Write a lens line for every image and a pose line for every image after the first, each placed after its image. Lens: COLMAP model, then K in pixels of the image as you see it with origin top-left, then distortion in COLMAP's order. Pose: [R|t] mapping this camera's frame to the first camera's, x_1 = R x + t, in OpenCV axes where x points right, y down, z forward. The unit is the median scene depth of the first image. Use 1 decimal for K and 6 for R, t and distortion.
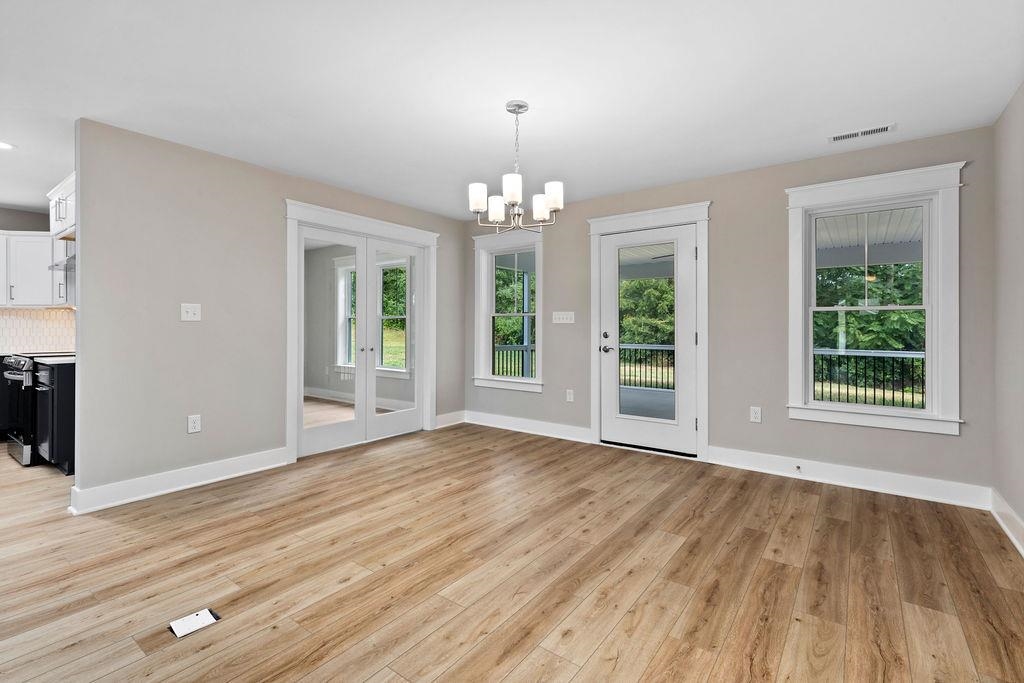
lens RADIAL K [[465.8, 0, 503.1], [0, 465.8, 324.9], [0, 0, 1]] dist [0.004247, 0.000456]
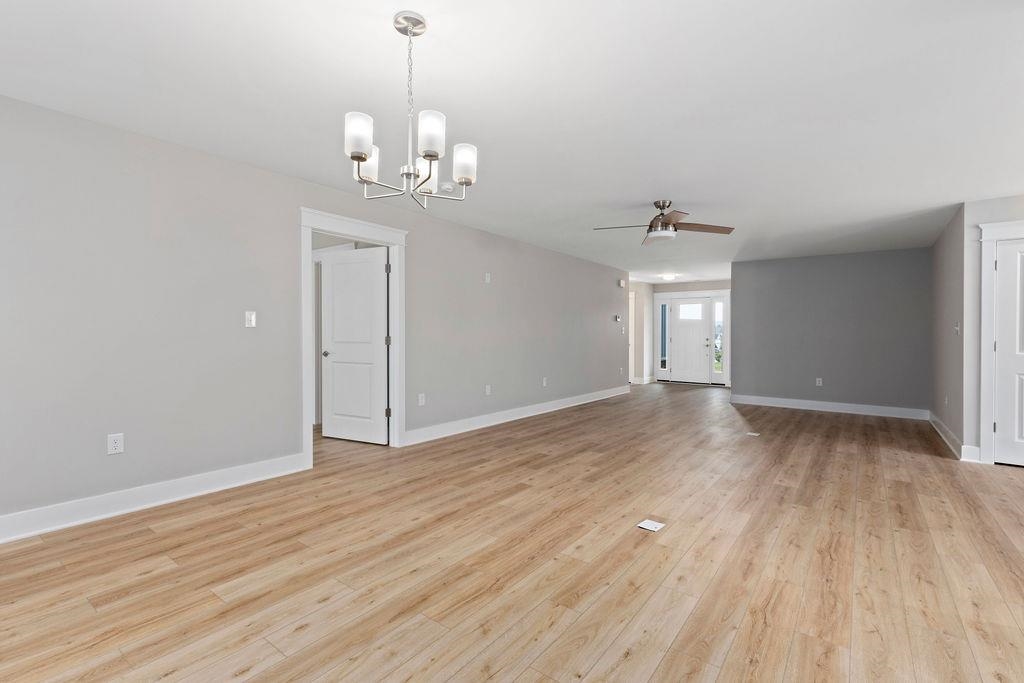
lens RADIAL K [[457.6, 0, 510.9], [0, 457.6, 333.1], [0, 0, 1]] dist [0.003127, 0.000298]
pose [[-0.999874, -0.007569, -0.013979, -0.133703], [-0.007454, 0.999938, -0.008251, 0.008448], [0.014041, -0.008146, -0.999868, 2.024886]]
